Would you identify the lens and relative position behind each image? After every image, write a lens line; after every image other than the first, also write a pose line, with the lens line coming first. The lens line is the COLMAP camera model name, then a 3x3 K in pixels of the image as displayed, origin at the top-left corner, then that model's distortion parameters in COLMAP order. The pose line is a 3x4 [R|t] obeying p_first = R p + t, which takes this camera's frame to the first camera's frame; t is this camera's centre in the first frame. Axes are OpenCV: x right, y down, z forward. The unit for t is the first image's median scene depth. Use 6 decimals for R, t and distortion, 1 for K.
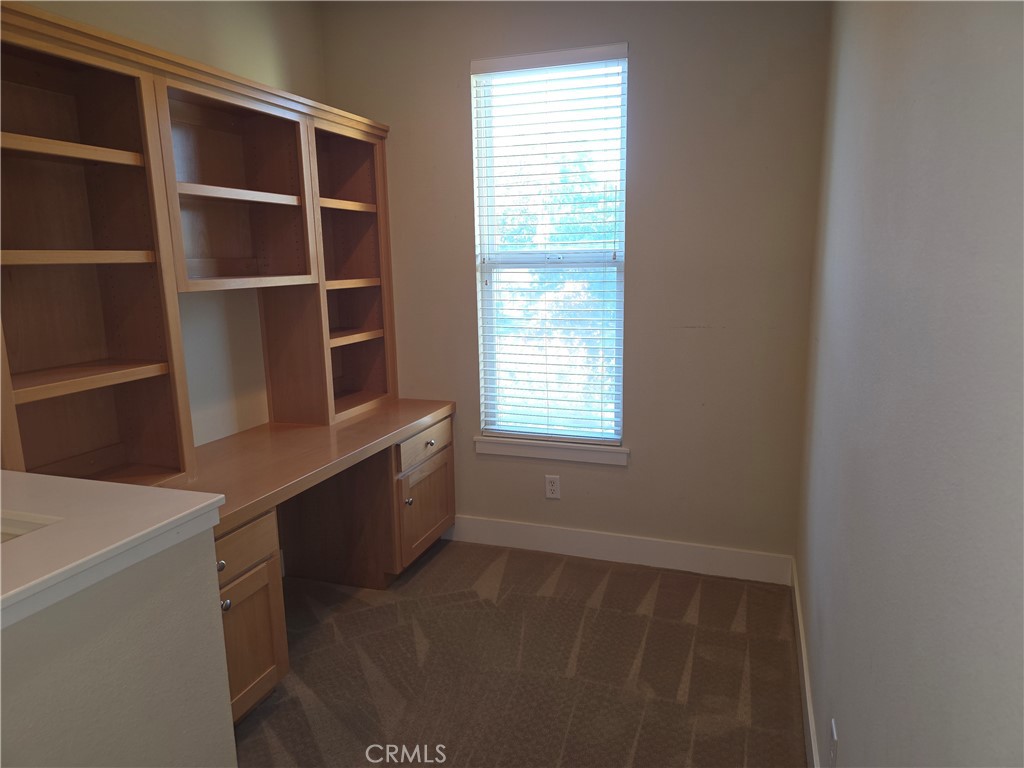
lens RADIAL K [[695.7, 0, 512.0], [0, 695.7, 384.0], [0, 0, 1]] dist [0.080644, -0.101243]
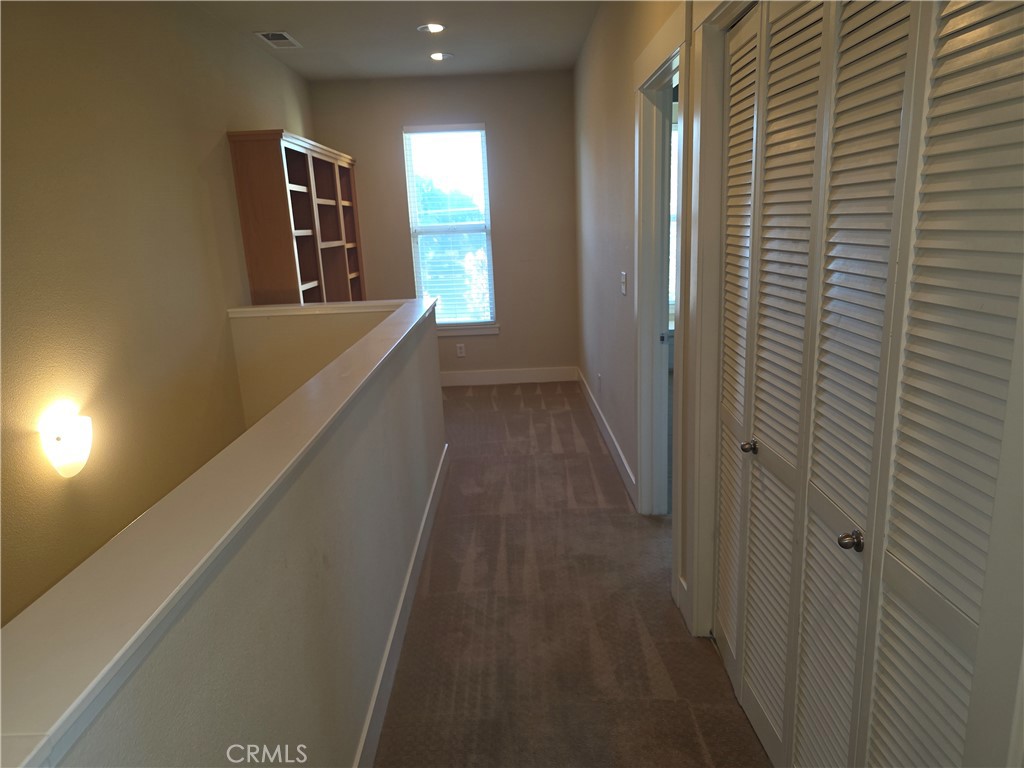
lens RADIAL K [[695.7, 0, 512.0], [0, 695.7, 384.0], [0, 0, 1]] dist [0.080644, -0.101243]
pose [[0.944500, -0.099526, 0.313073, -0.444422], [0.090619, 0.994961, 0.042912, 0.182605], [-0.315766, -0.012161, 0.948759, -0.911873]]
